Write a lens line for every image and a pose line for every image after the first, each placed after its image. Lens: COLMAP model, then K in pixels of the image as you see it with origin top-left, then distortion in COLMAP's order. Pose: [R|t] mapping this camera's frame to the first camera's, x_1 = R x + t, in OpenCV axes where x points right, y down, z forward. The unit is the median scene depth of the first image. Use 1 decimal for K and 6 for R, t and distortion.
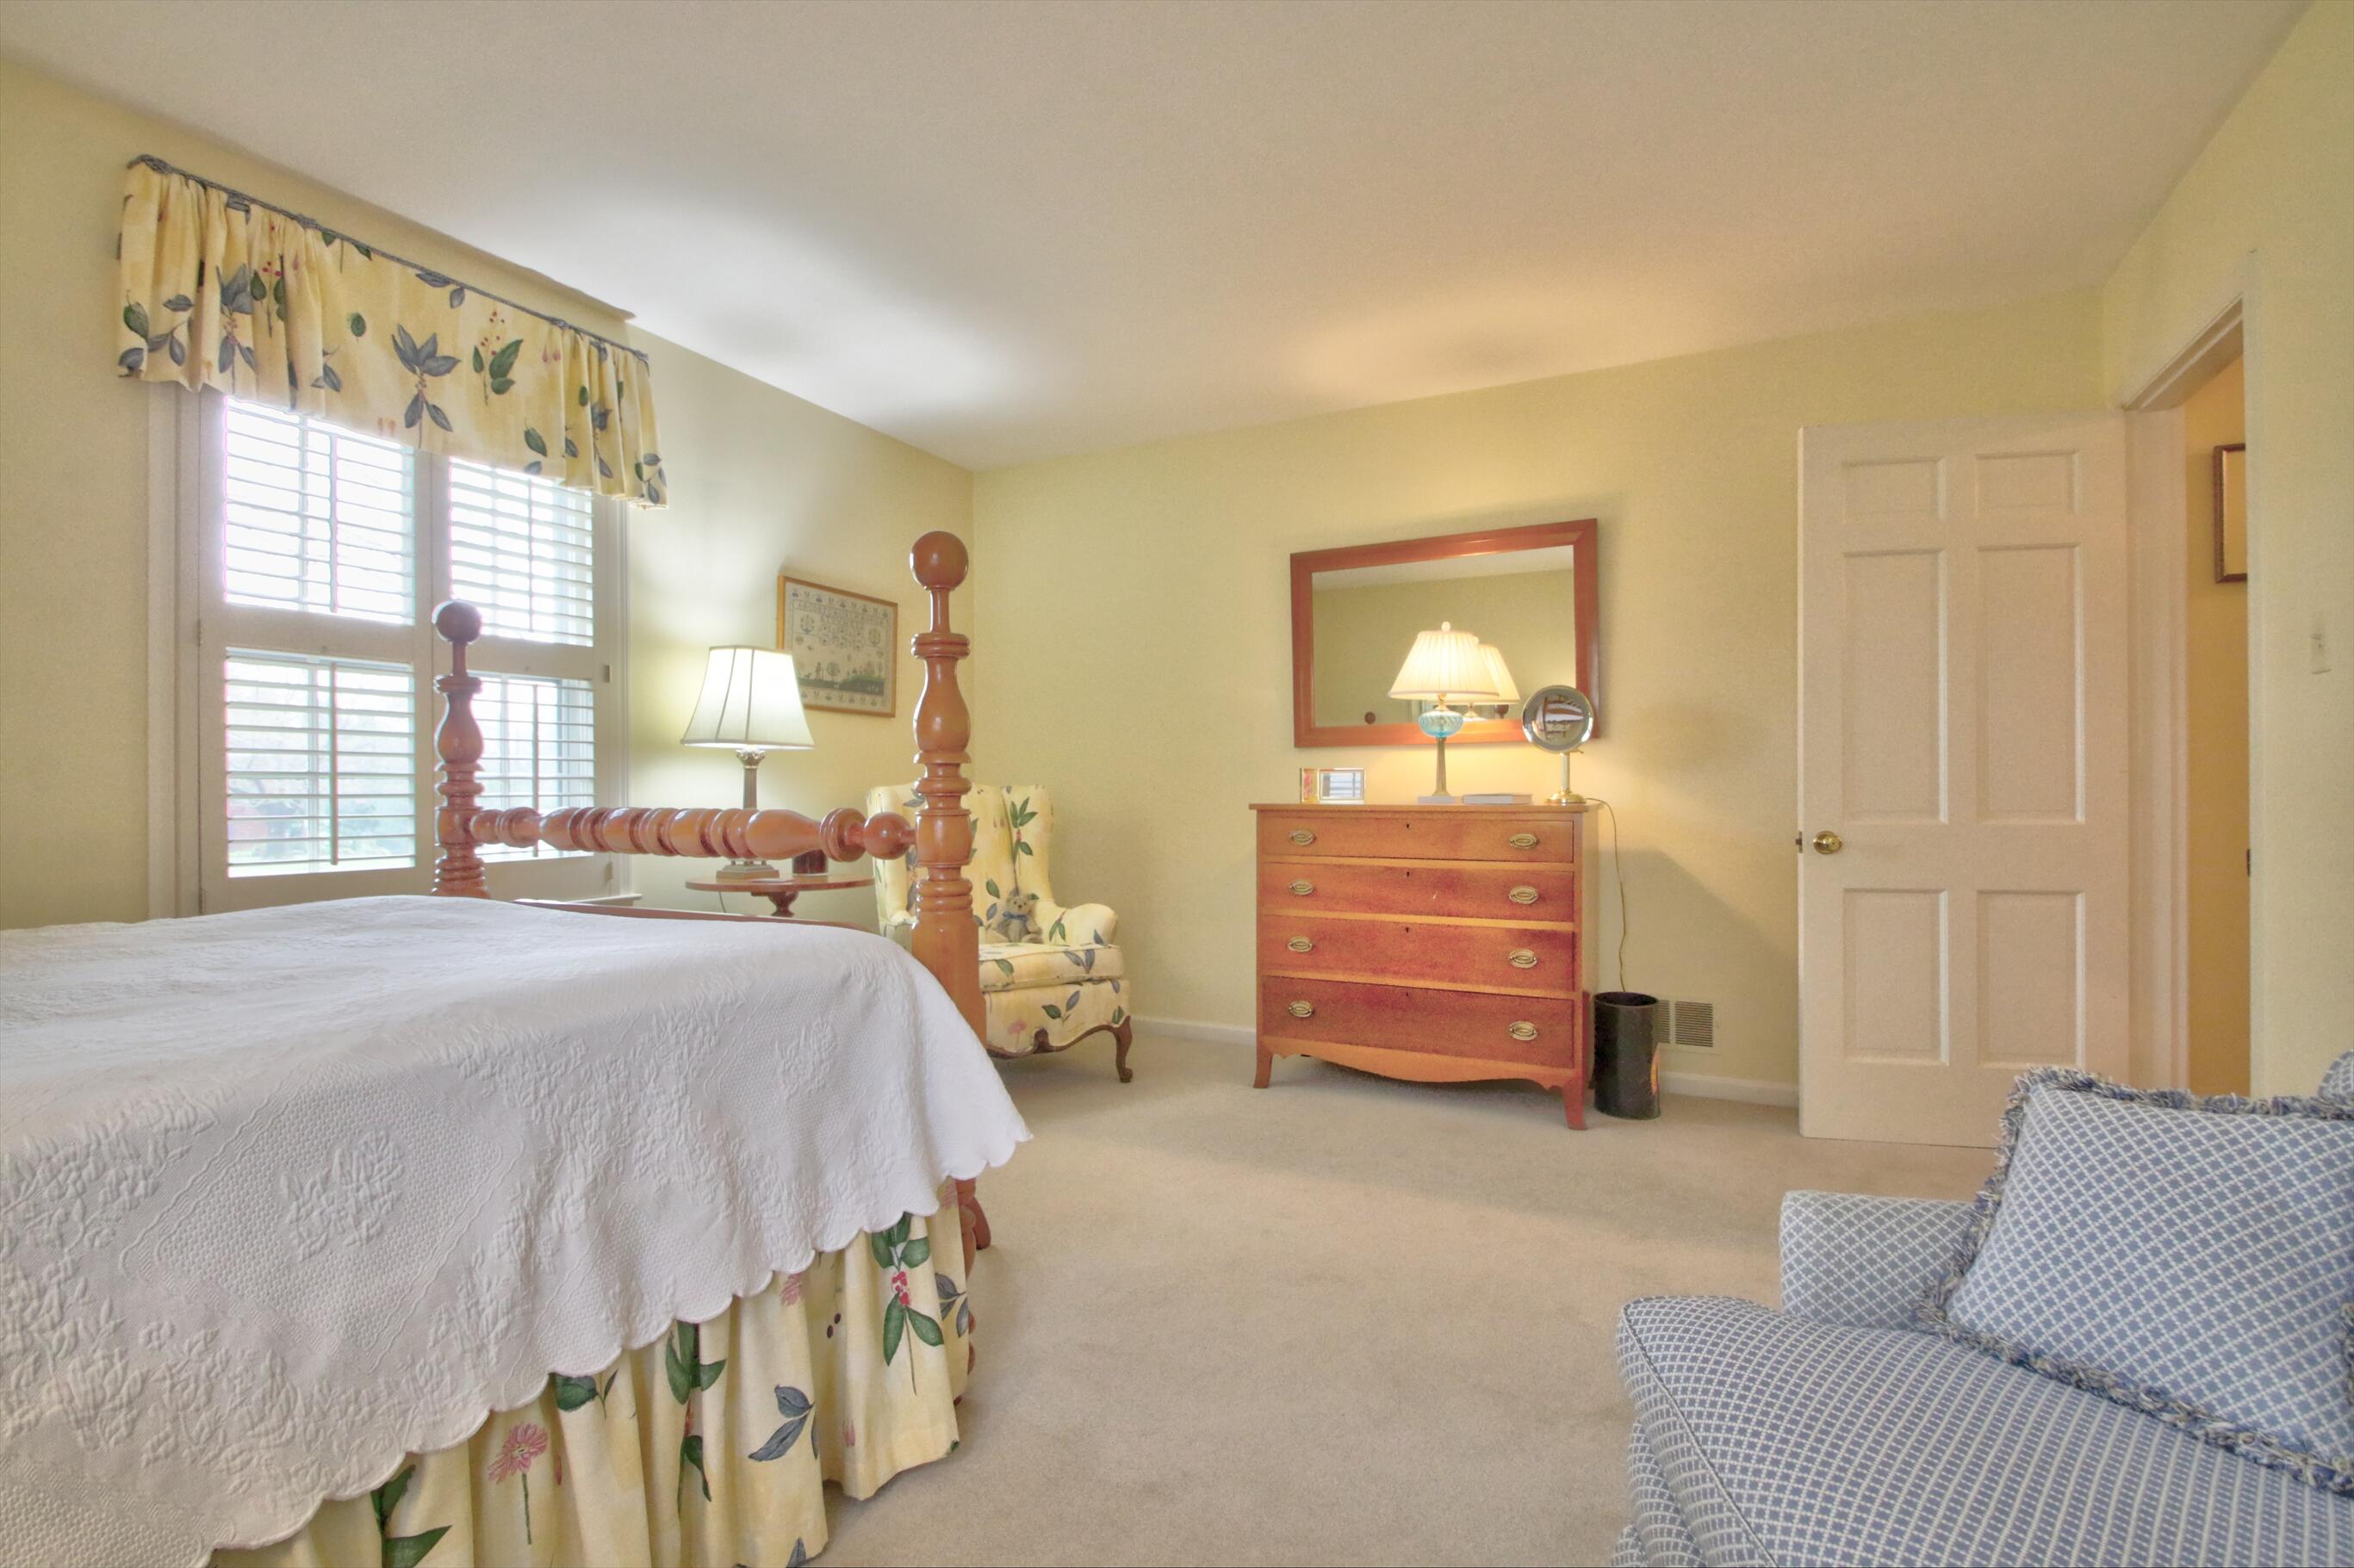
lens RADIAL K [[1079.5, 0, 1177.0], [0, 1079.5, 784.0], [0, 0, 1]] dist [0.012643, -0.017191]
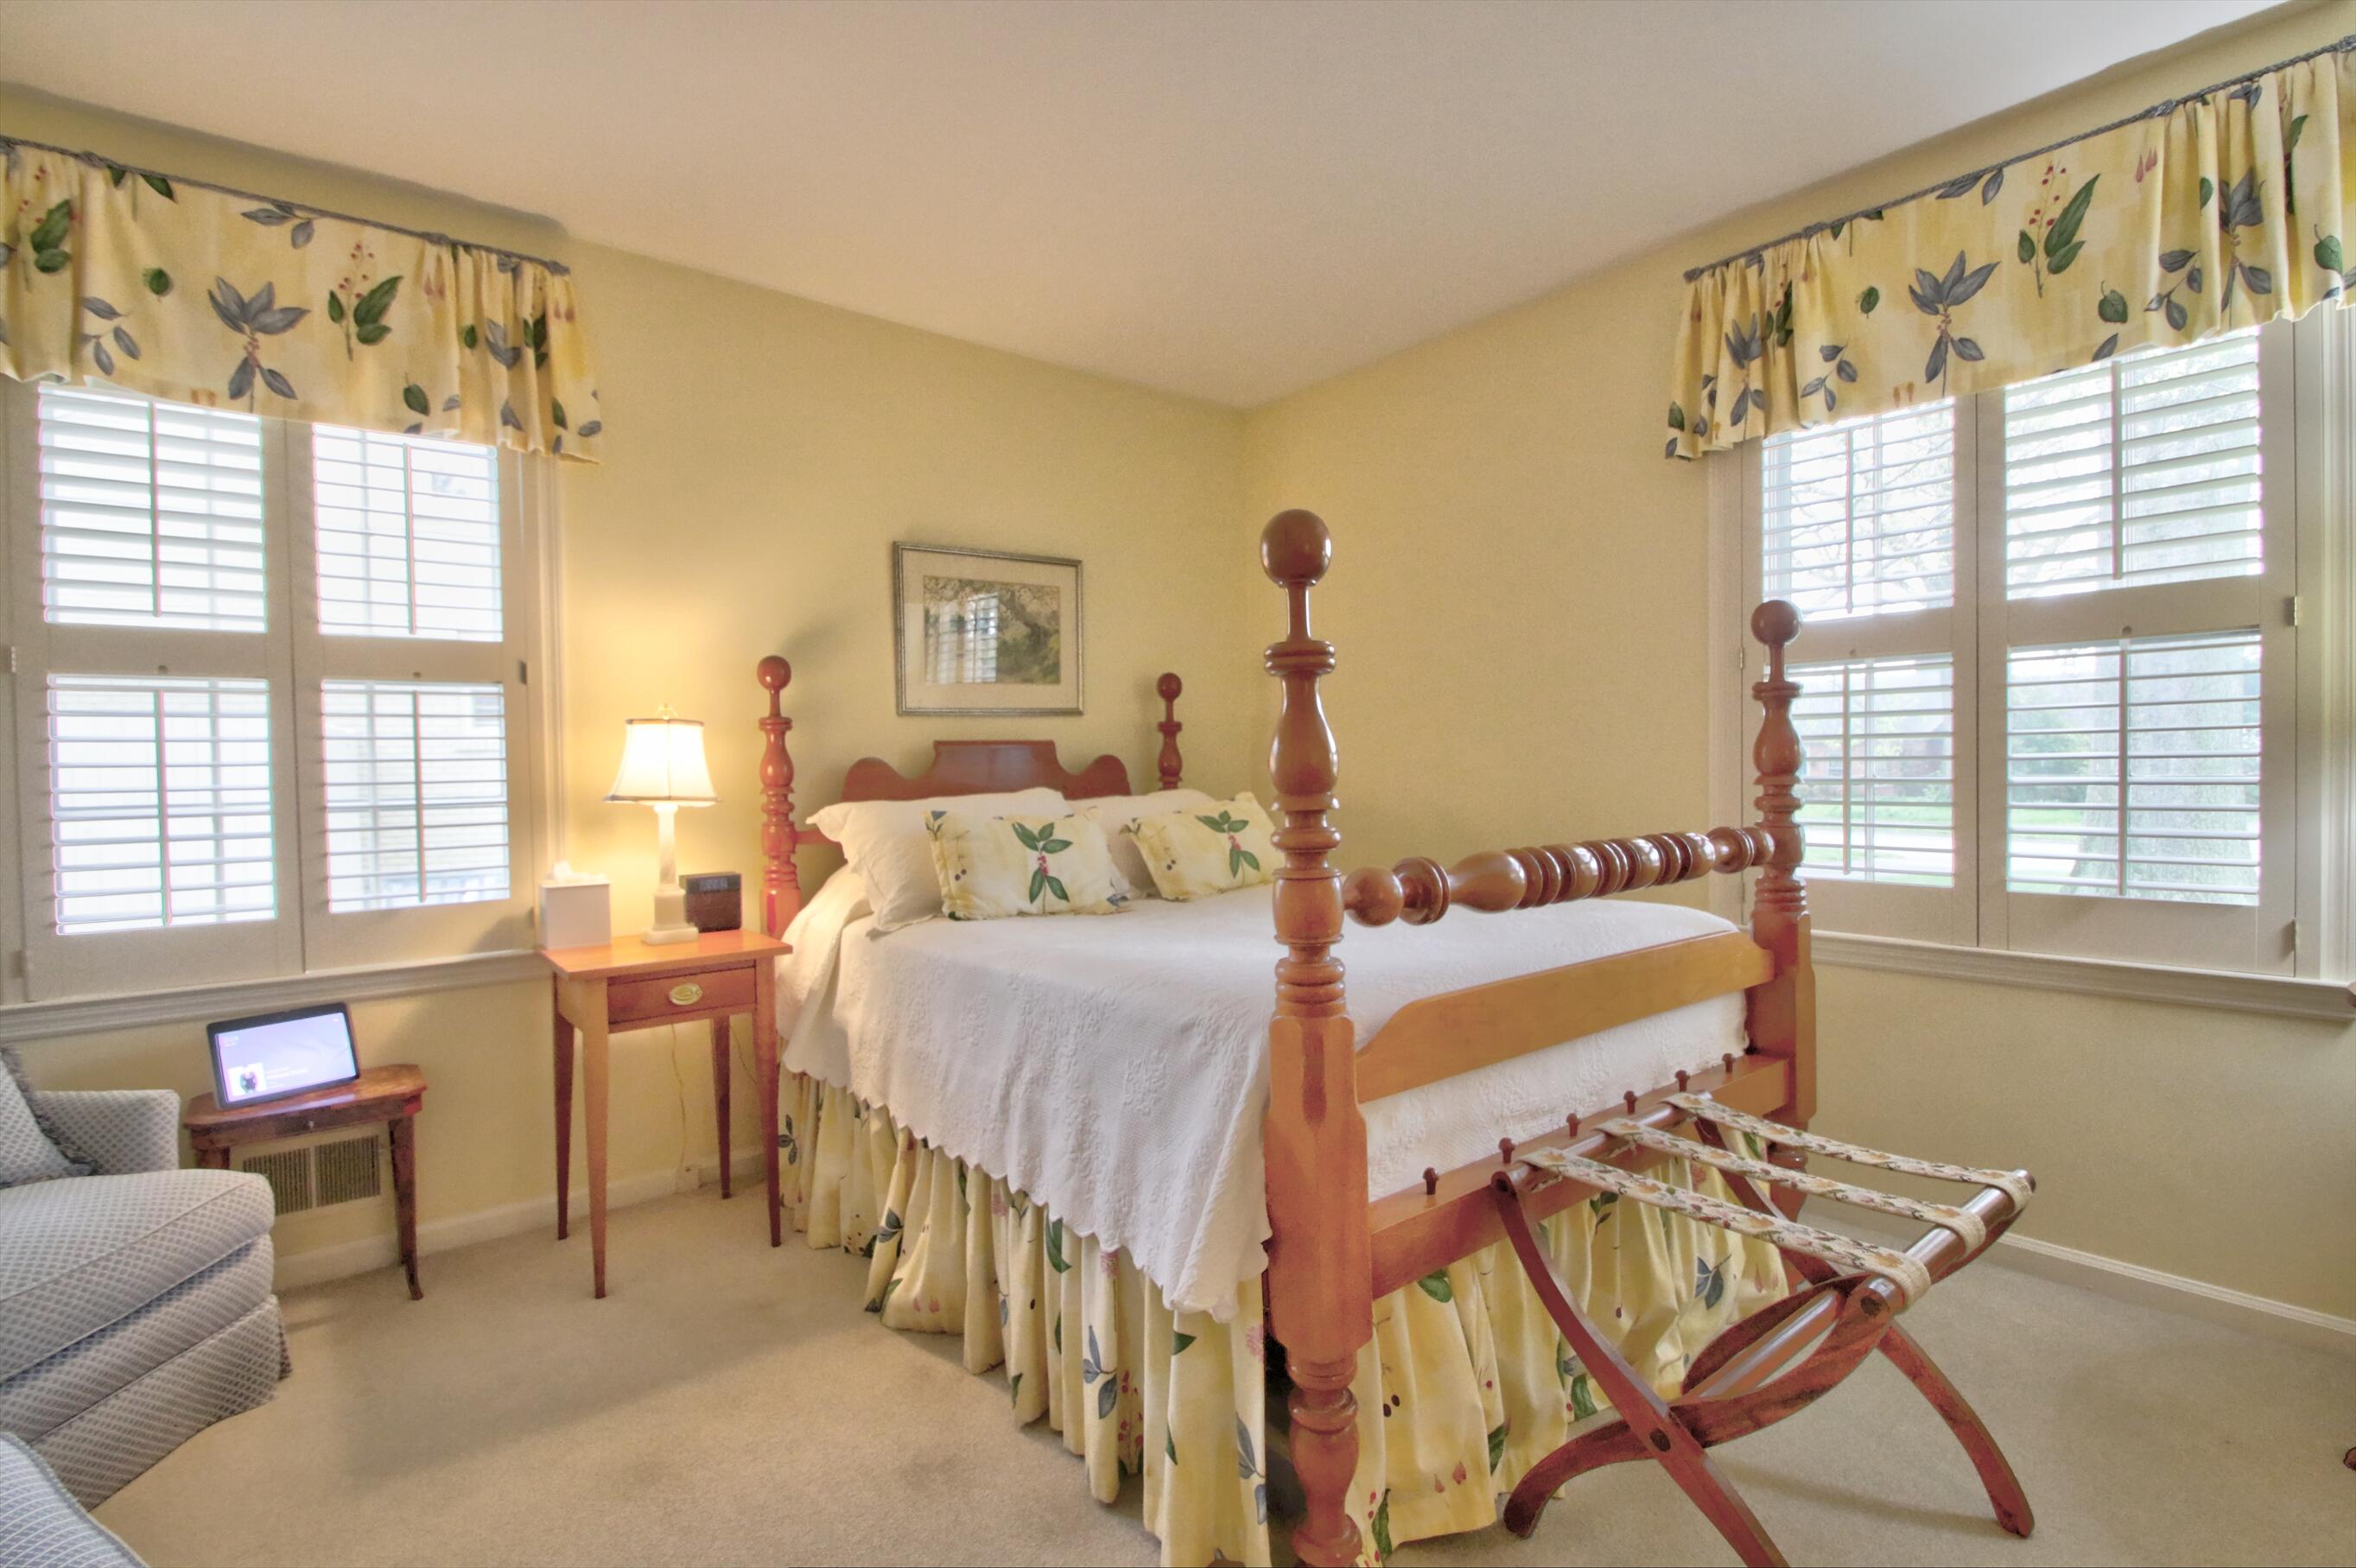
lens RADIAL K [[1084.7, 0, 1174.3], [0, 1084.7, 787.7], [0, 0, 1]] dist [0.013189, -0.017367]
pose [[-0.414904, 0.029352, -0.909392, 0.339769], [0.022836, 0.999501, 0.021842, -0.035632], [0.909579, -0.011705, -0.415367, 0.794153]]
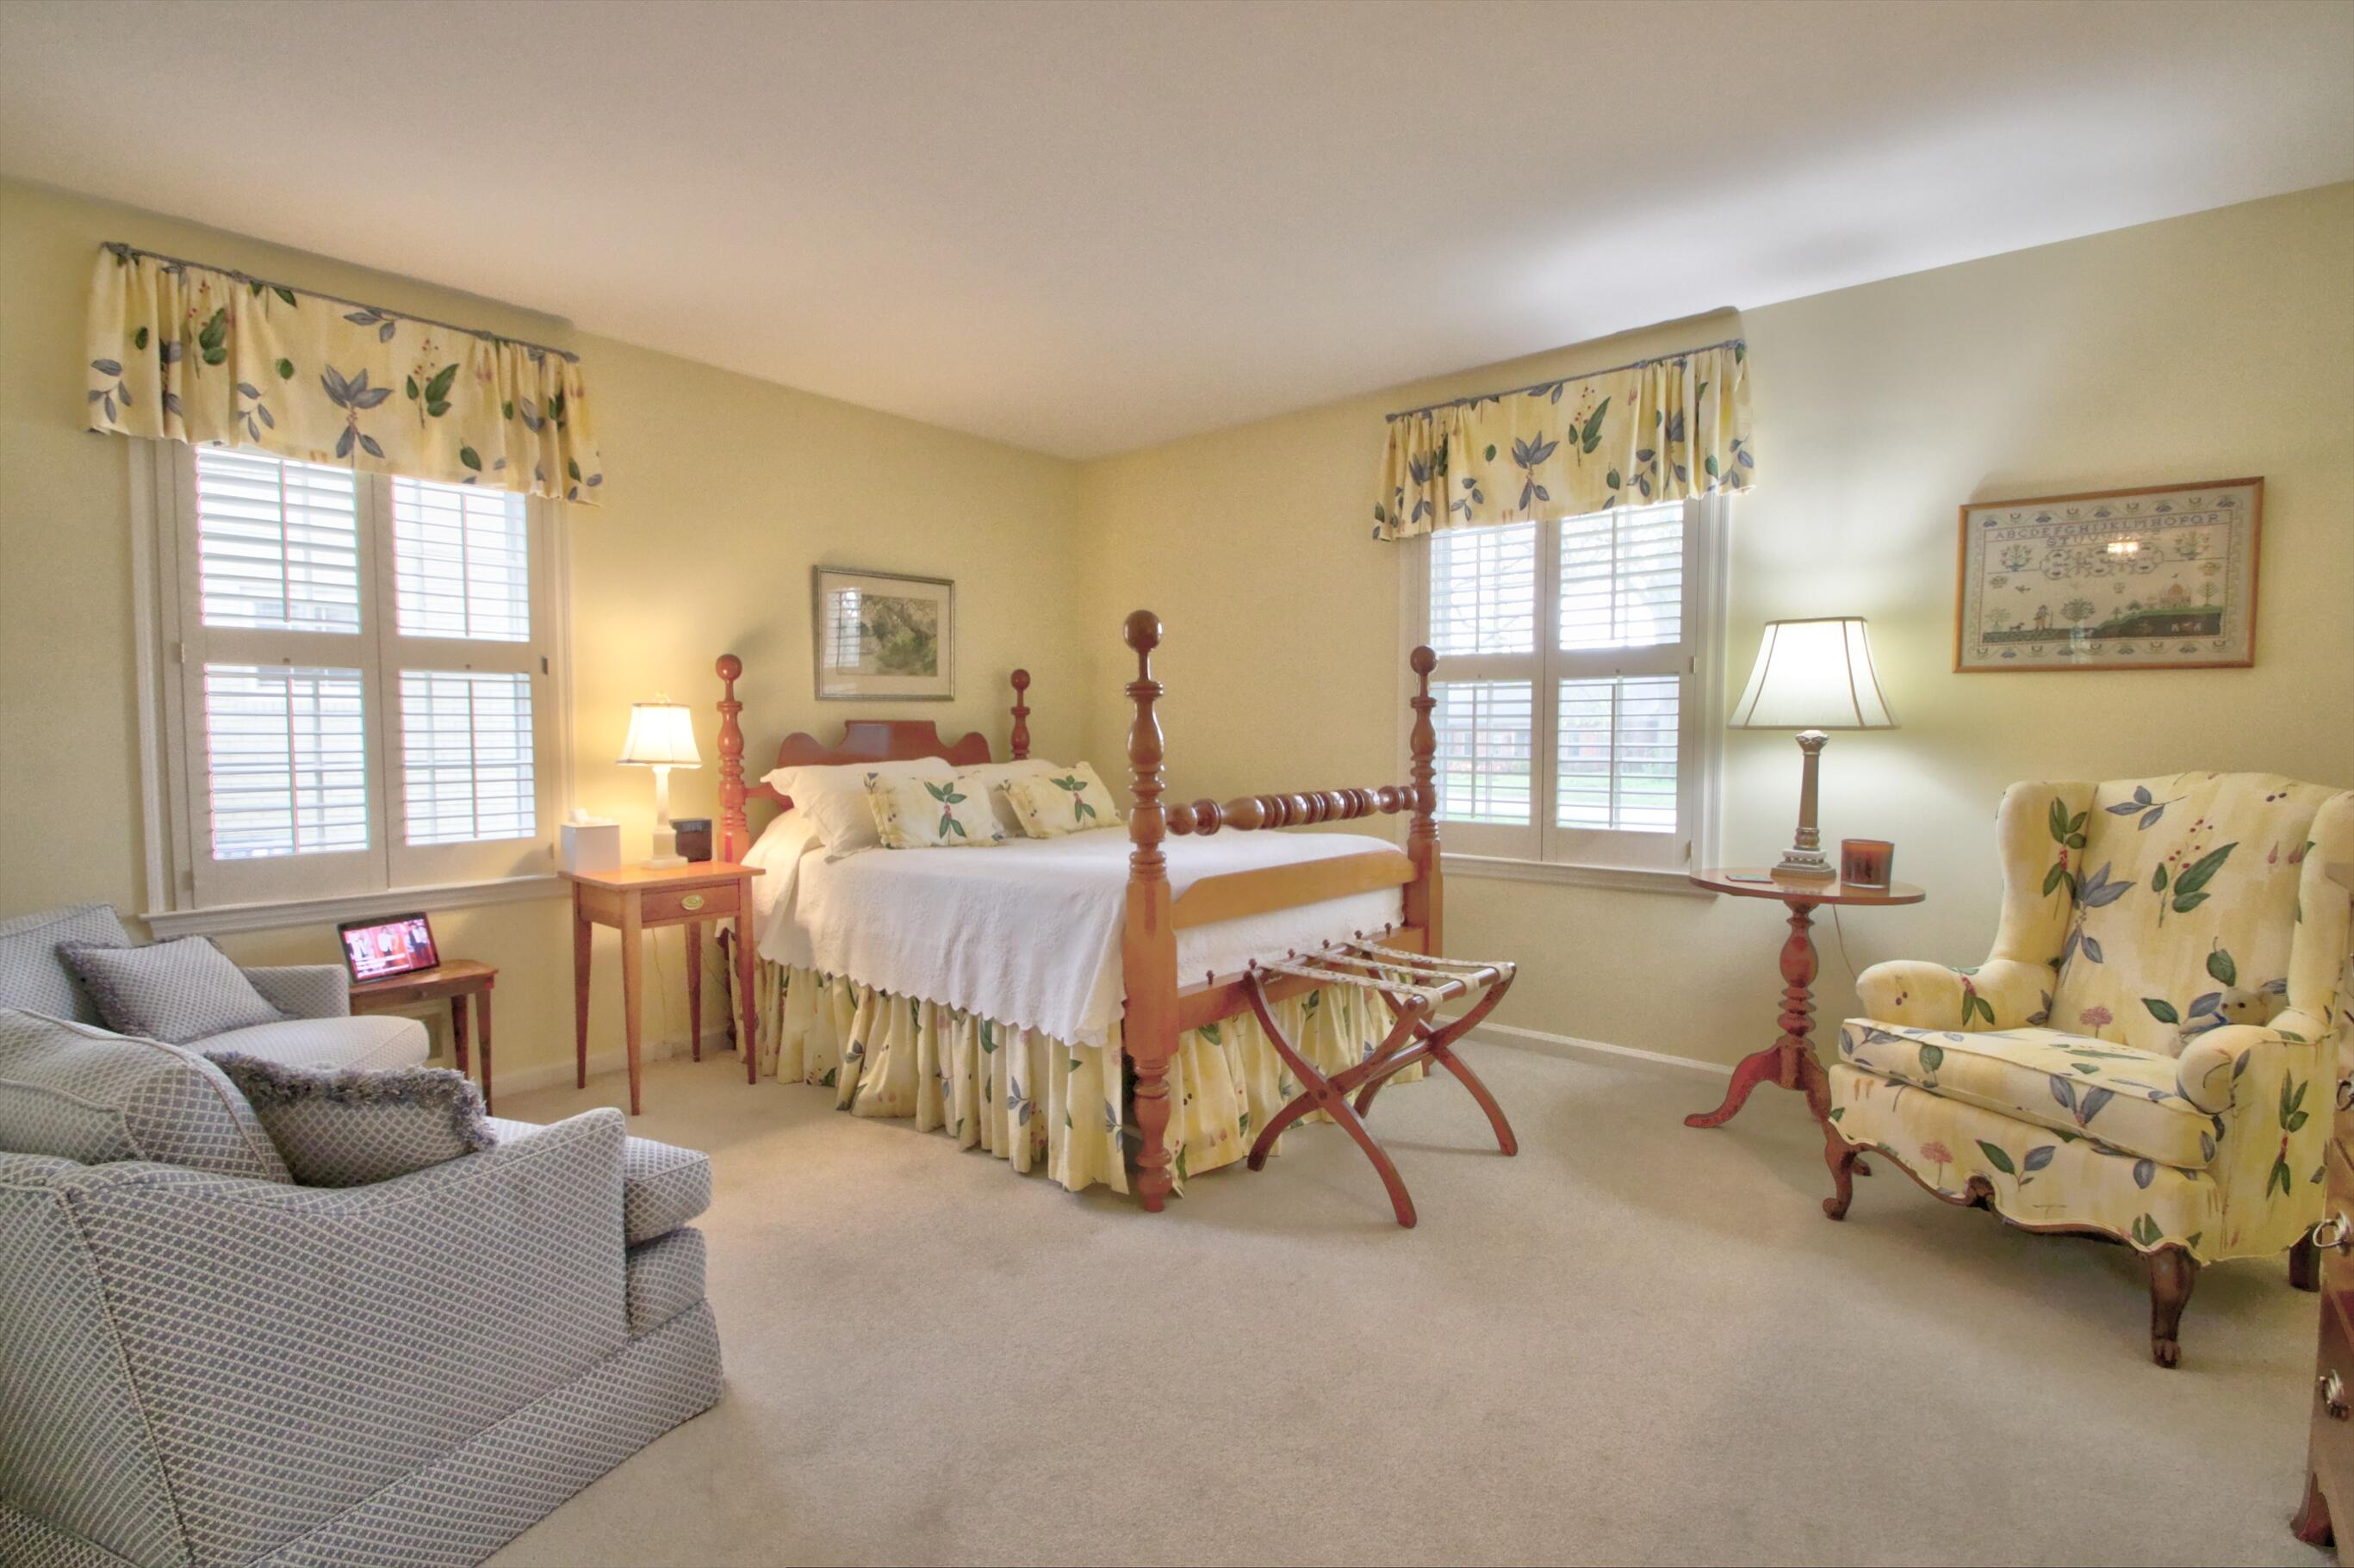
lens RADIAL K [[1083.6, 0, 1173.3], [0, 1083.6, 787.7], [0, 0, 1]] dist [0.013189, -0.017367]
pose [[-0.238342, 0.052300, -0.969772, 0.759459], [0.007511, 0.998618, 0.052010, -0.047440], [0.971152, 0.005112, -0.238406, 0.885806]]
